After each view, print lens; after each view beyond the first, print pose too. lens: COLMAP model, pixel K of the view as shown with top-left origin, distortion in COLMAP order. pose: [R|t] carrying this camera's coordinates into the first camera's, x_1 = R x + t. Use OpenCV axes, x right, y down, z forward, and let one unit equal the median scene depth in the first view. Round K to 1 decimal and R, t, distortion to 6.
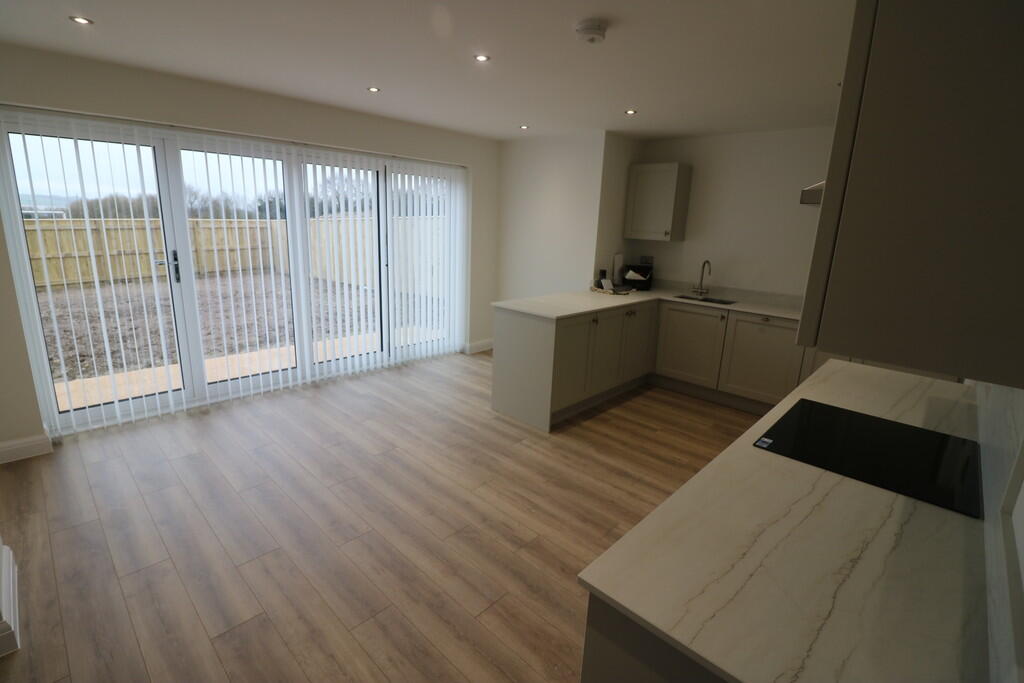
lens RADIAL K [[471.6, 0, 511.5], [0, 471.6, 333.9], [0, 0, 1]] dist [0.003200, -0.017630]
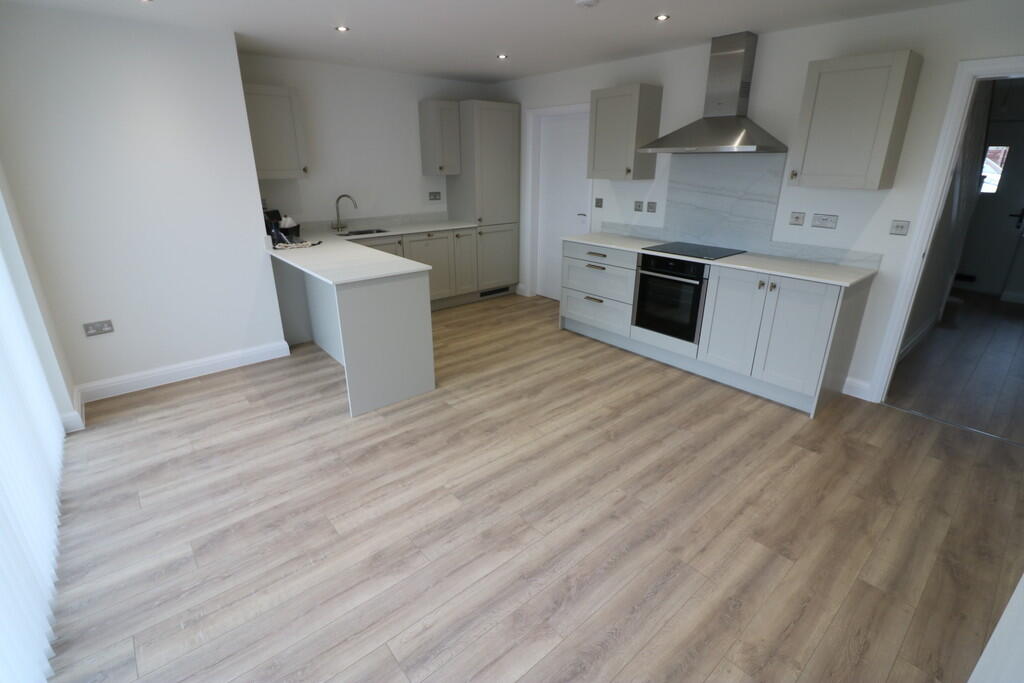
lens RADIAL K [[470.7, 0, 510.6], [0, 470.7, 331.5], [0, 0, 1]] dist [-0.000391, -0.013313]
pose [[0.104005, -0.374034, 0.921565, -0.729651], [0.236588, 0.909296, 0.342354, -0.184717], [-0.966028, 0.182425, 0.183063, 0.640765]]
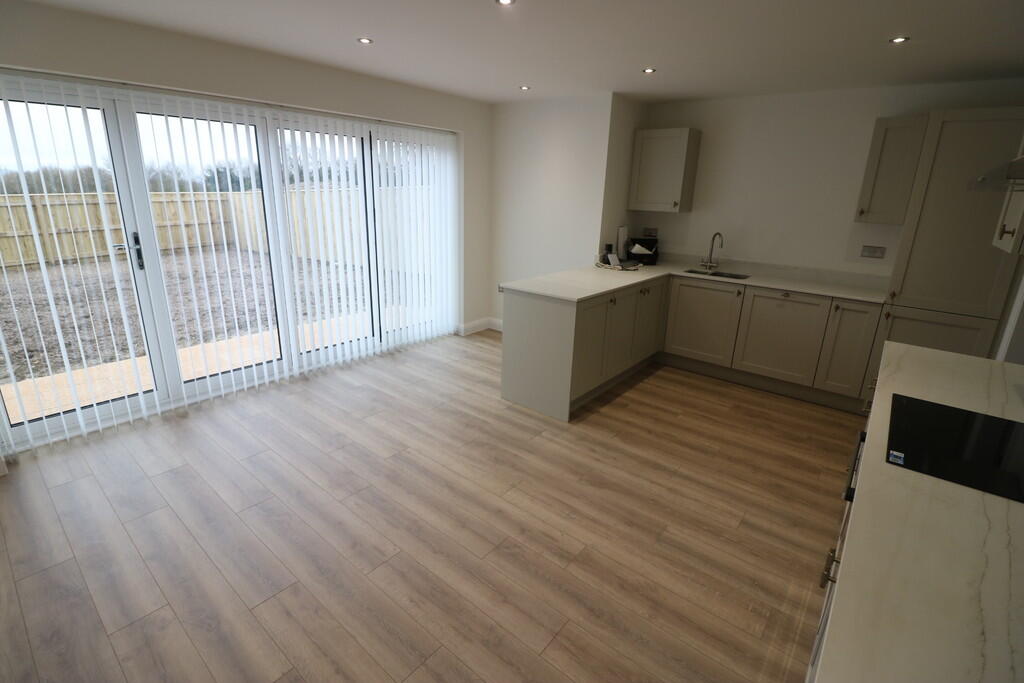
lens RADIAL K [[470.7, 0, 510.6], [0, 470.7, 331.5], [0, 0, 1]] dist [-0.000391, -0.013313]
pose [[0.997411, -0.029569, 0.065546, -0.088350], [0.025740, 0.997954, 0.058518, -0.027678], [-0.067142, -0.056680, 0.996132, 0.085232]]
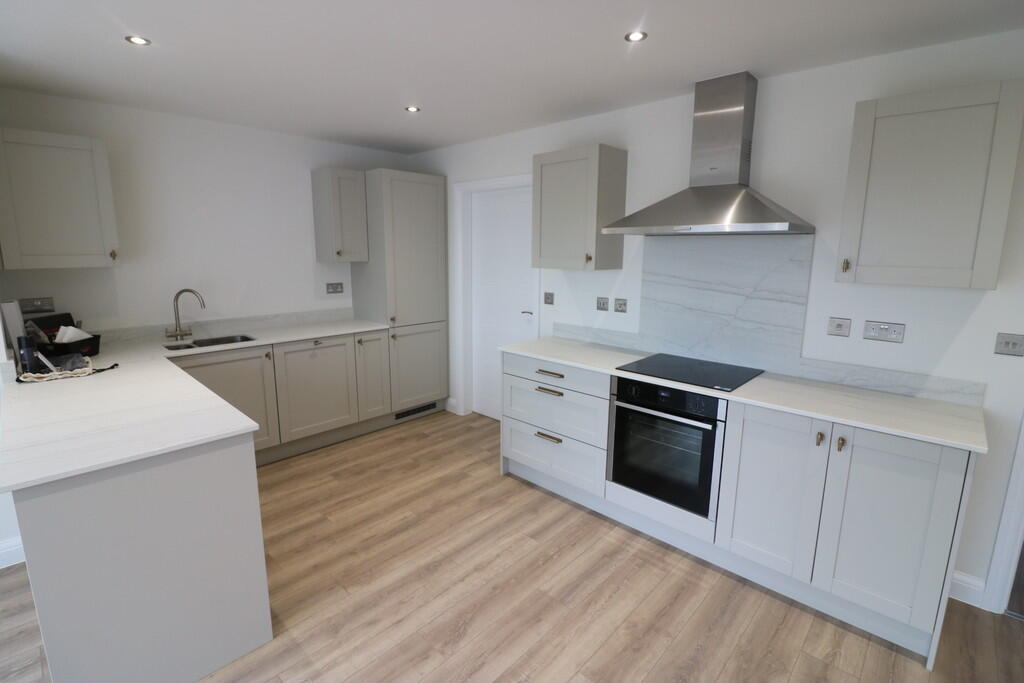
lens RADIAL K [[470.7, 0, 510.6], [0, 470.7, 331.5], [0, 0, 1]] dist [-0.000391, -0.013313]
pose [[-0.004661, -0.213360, 0.976963, -0.352135], [0.226847, 0.951278, 0.208833, -0.162698], [-0.973919, 0.222594, 0.043966, 0.628253]]
